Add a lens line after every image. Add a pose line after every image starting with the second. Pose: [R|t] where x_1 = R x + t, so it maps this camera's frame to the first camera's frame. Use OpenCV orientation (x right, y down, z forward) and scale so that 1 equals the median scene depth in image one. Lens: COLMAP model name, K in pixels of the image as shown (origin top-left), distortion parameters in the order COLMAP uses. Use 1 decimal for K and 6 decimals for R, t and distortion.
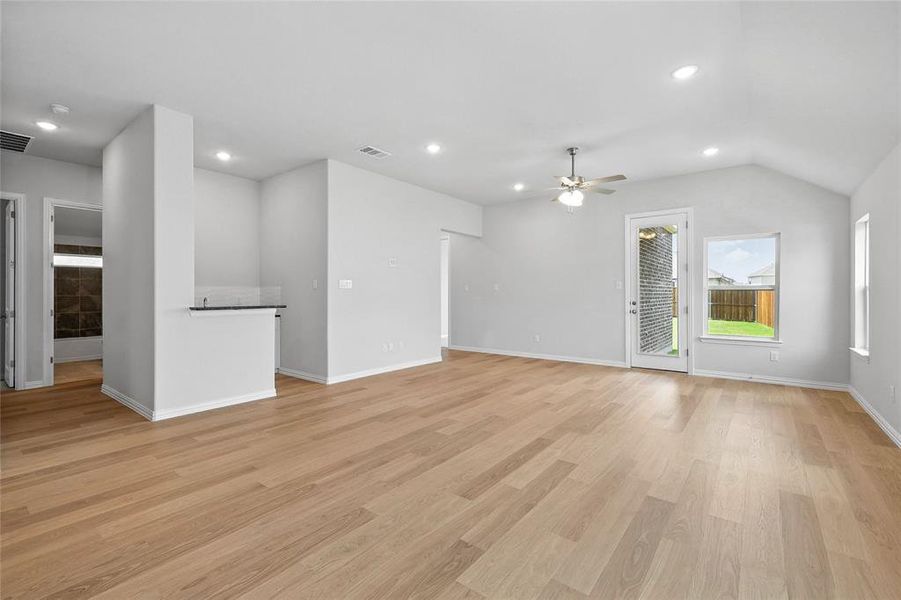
lens RADIAL K [[396.9, 0, 450.9], [0, 396.9, 296.2], [0, 0, 1]] dist [0.004037, 0.001656]
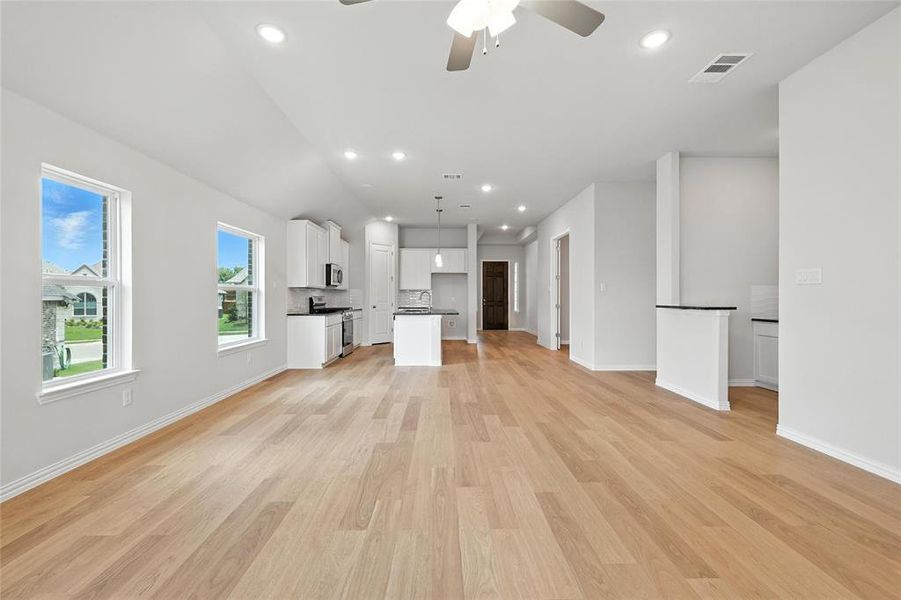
lens RADIAL K [[396.9, 0, 450.1], [0, 396.9, 296.3], [0, 0, 1]] dist [0.004037, 0.001656]
pose [[-0.775923, 0.002138, -0.630823, 0.621919], [-0.000165, 0.999994, 0.003592, -0.003956], [0.630827, 0.002891, -0.775918, 1.425863]]
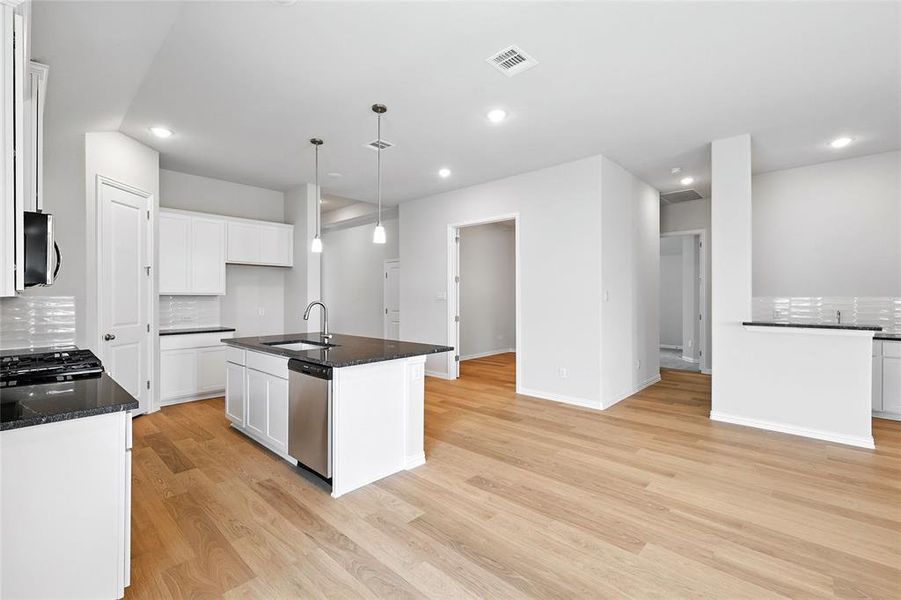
lens RADIAL K [[396.9, 0, 453.7], [0, 396.9, 297.2], [0, 0, 1]] dist [0.004037, 0.001656]
pose [[-0.082352, 0.004817, -0.996592, 0.396066], [-0.002333, 0.999985, 0.005026, -0.035743], [0.996601, 0.002739, -0.082339, 0.312435]]
